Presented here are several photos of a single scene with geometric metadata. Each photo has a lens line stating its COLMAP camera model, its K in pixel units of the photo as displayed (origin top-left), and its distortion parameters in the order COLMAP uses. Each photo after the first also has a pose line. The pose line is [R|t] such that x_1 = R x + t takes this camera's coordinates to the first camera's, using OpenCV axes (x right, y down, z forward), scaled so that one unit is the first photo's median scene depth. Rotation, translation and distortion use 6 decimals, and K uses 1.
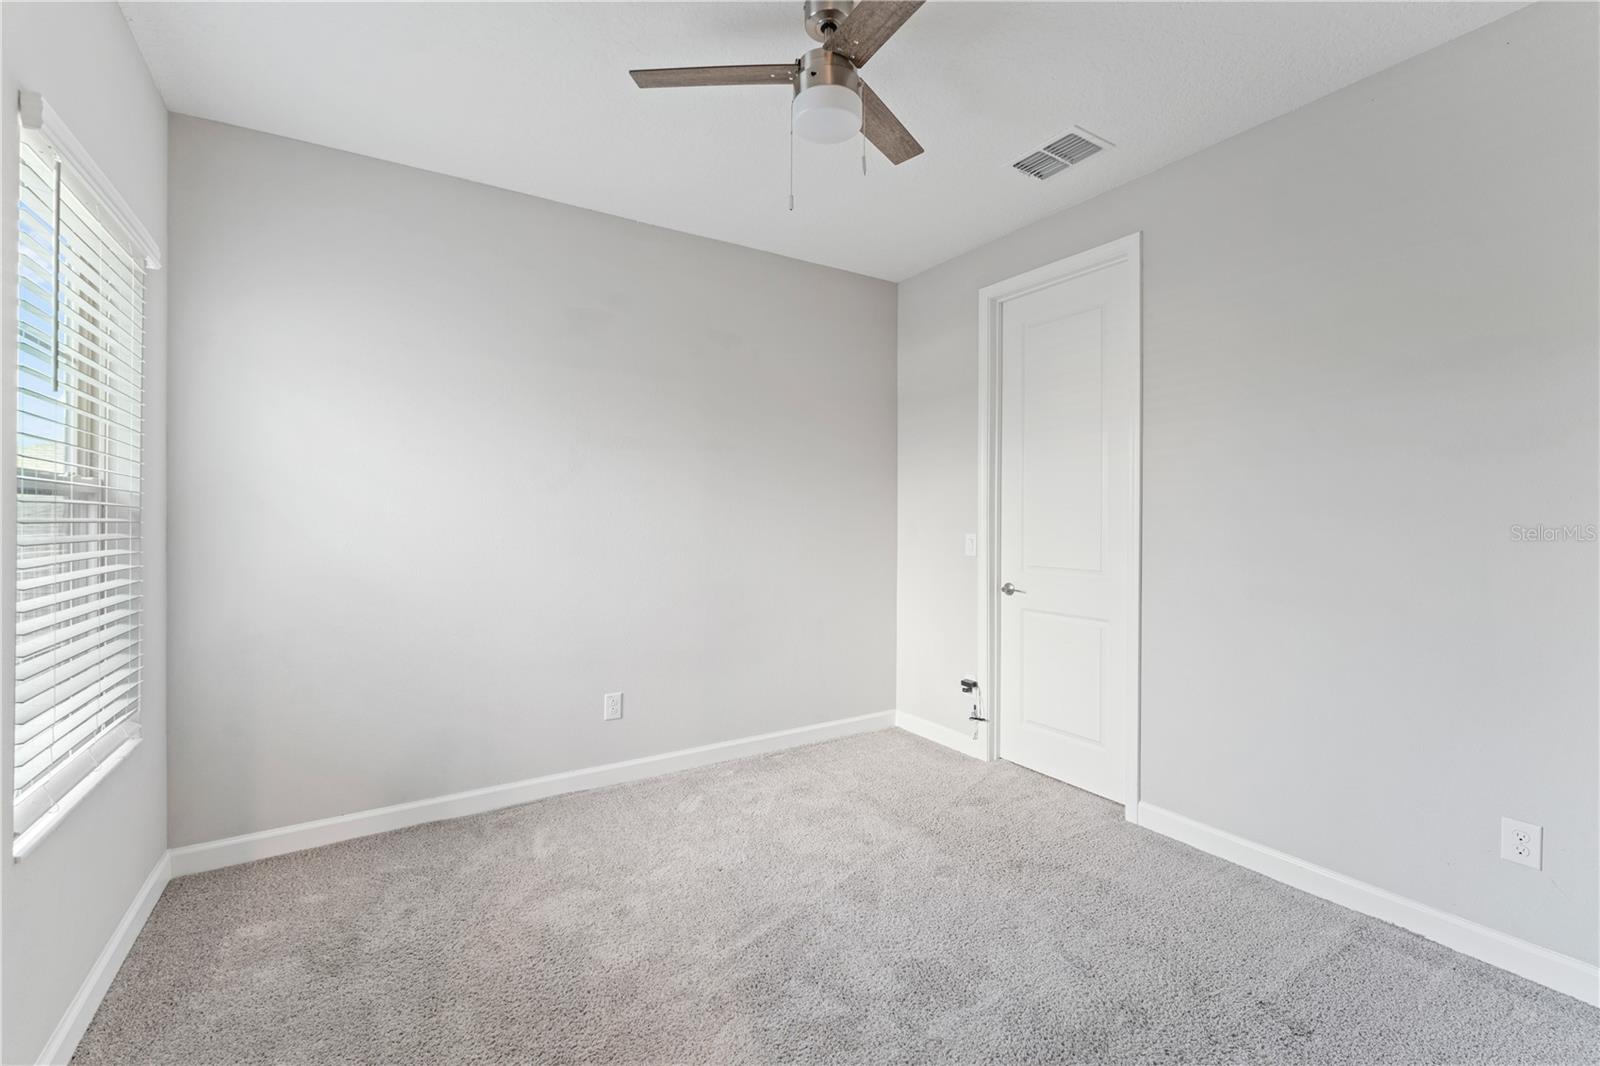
lens RADIAL K [[685.8, 0, 795.7], [0, 685.8, 510.6], [0, 0, 1]] dist [-0.002082, 0.000118]
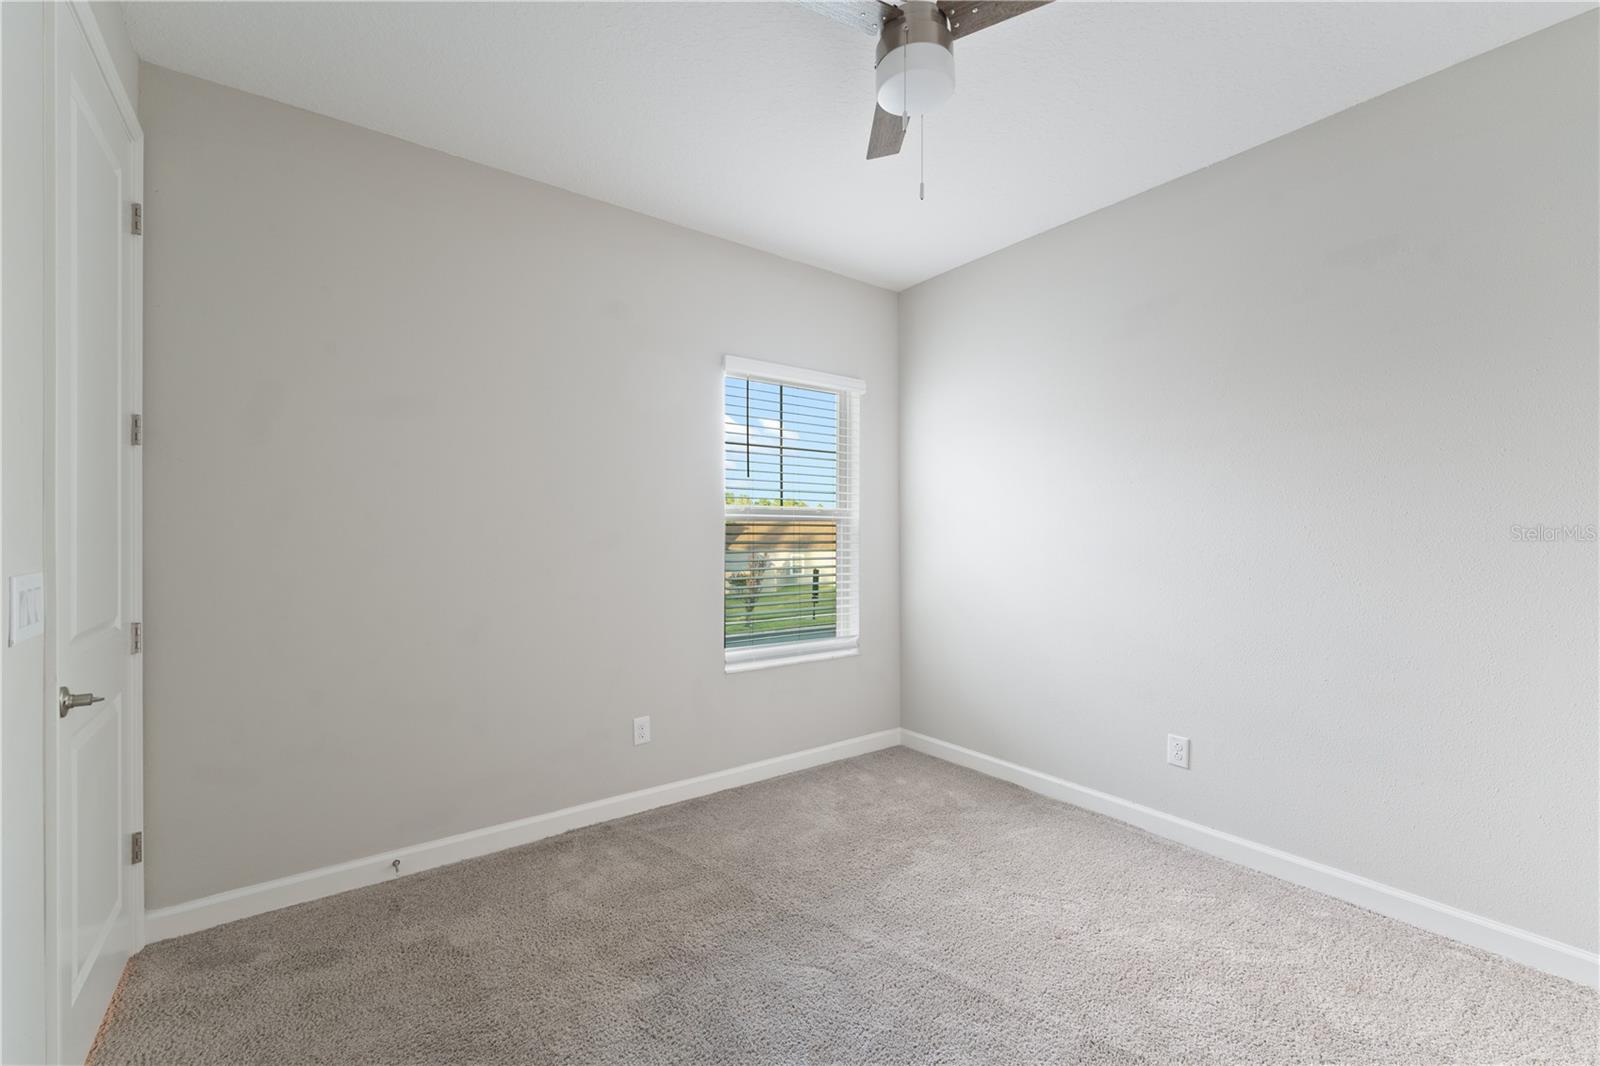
lens RADIAL K [[685.8, 0, 800.7], [0, 685.8, 525.3], [0, 0, 1]] dist [-0.002082, 0.000118]
pose [[0.080390, -0.003512, -0.996757, 0.661912], [0.004166, 0.999986, -0.003187, 0.005137], [0.996755, -0.003897, 0.080403, 0.555074]]
